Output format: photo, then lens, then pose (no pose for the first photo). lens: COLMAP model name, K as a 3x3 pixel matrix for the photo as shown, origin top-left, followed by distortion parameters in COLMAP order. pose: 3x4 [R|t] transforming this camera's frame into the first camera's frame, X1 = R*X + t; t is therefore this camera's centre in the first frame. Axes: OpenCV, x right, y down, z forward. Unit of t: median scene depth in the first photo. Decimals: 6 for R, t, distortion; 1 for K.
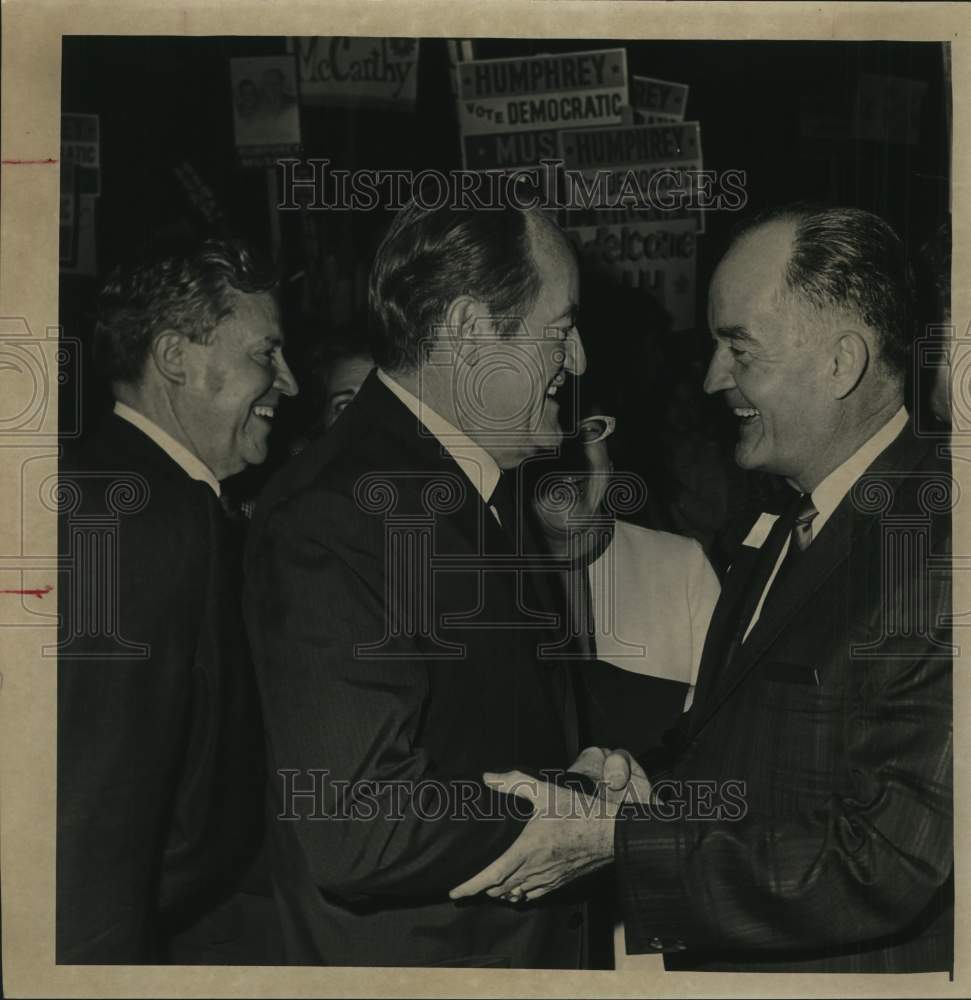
lens RADIAL K [[404.0, 0, 485.6], [0, 404.0, 499.6], [0, 0, 1]] dist [-0.002290, -0.000947]
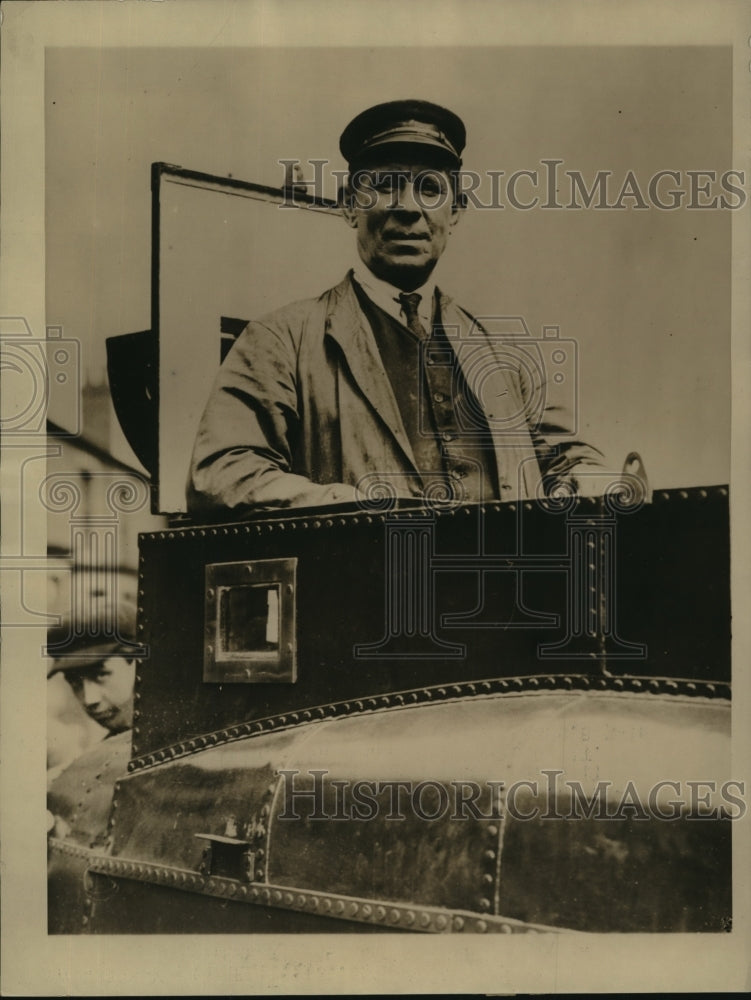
lens RADIAL K [[402.8, 0, 378.5], [0, 402.8, 499.6], [0, 0, 1]] dist [0.001861, 0.000228]
pose [[1.000000, -0.000155, -0.000433, -0.268272], [0.000155, 1.000000, -0.000616, 0.000141], [0.000433, 0.000616, 1.000000, -0.000295]]
